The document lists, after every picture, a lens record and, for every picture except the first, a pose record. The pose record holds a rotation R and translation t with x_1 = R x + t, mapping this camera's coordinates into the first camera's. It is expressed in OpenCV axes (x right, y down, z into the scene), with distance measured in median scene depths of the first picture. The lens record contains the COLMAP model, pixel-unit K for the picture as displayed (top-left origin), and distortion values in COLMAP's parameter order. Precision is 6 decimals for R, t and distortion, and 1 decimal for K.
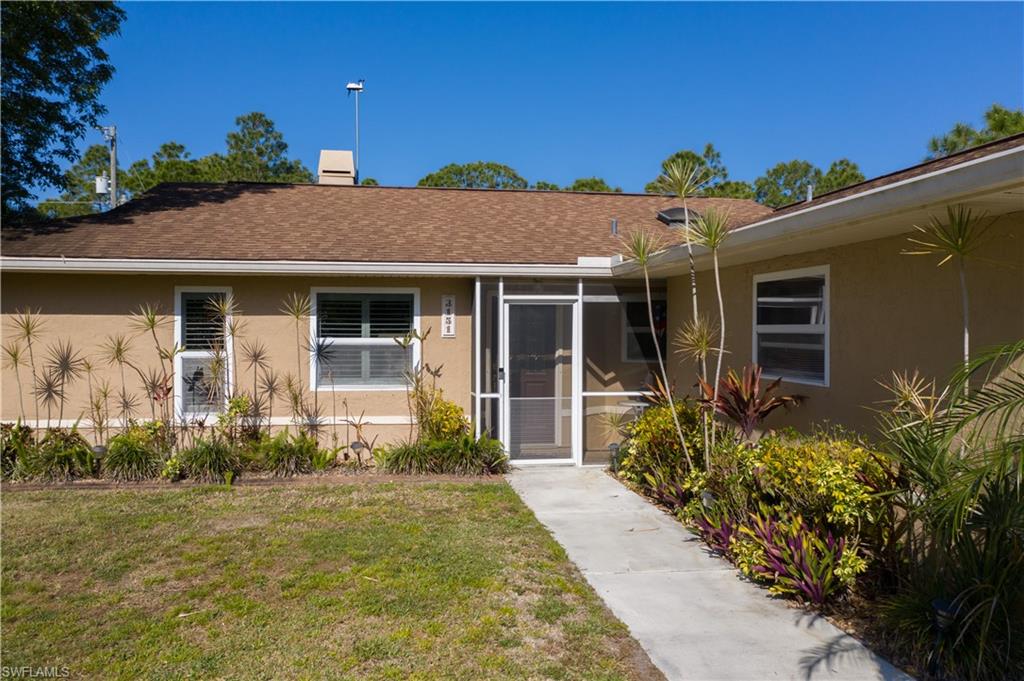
lens RADIAL K [[832.9, 0, 512.0], [0, 832.9, 340.5], [0, 0, 1]] dist [-0.001520, 0.001489]
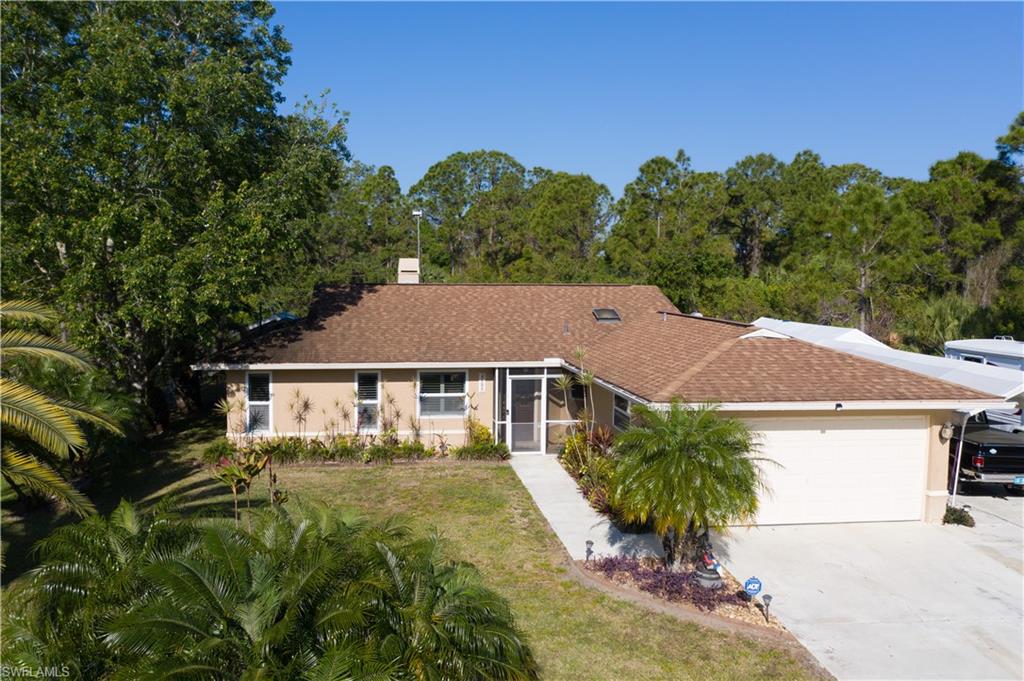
lens RADIAL K [[842.5, 0, 472.5], [0, 842.5, 337.2], [0, 0, 1]] dist [-0.001787, 0.006202]
pose [[0.999023, 0.006193, -0.043768, -0.009123], [-0.003064, 0.997458, 0.071195, -0.300318], [0.044098, -0.070991, 0.996502, -1.119265]]
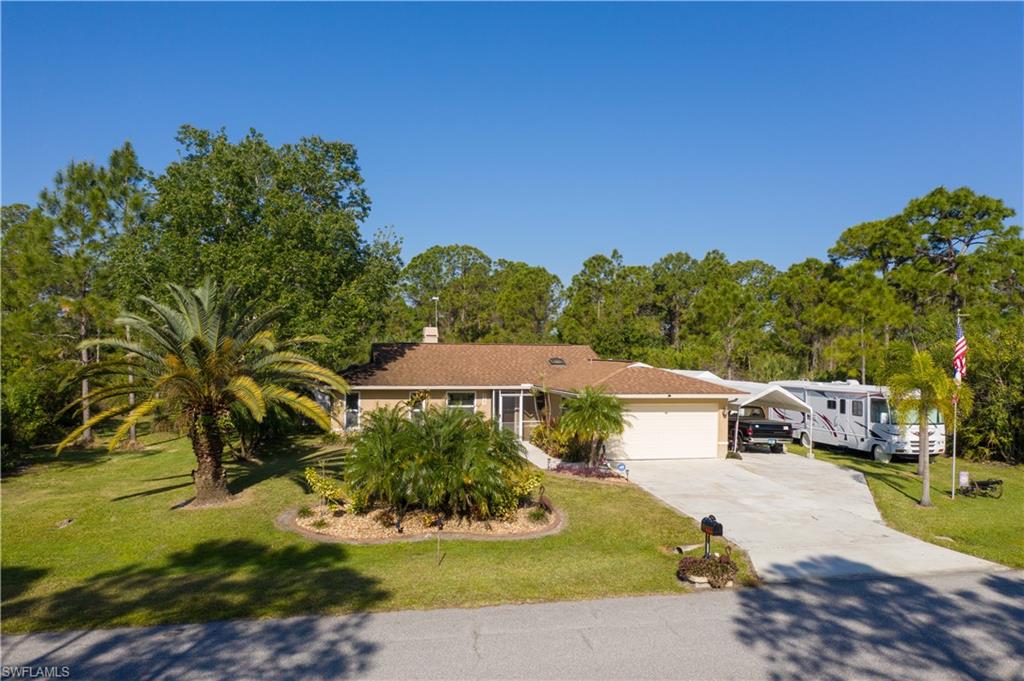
lens RADIAL K [[832.9, 0, 512.0], [0, 832.9, 340.5], [0, 0, 1]] dist [-0.001520, 0.001489]
pose [[0.998411, 0.008070, 0.055777, -0.162082], [-0.006926, 0.999762, -0.020680, -0.209963], [-0.055931, 0.020261, 0.998229, -2.576129]]
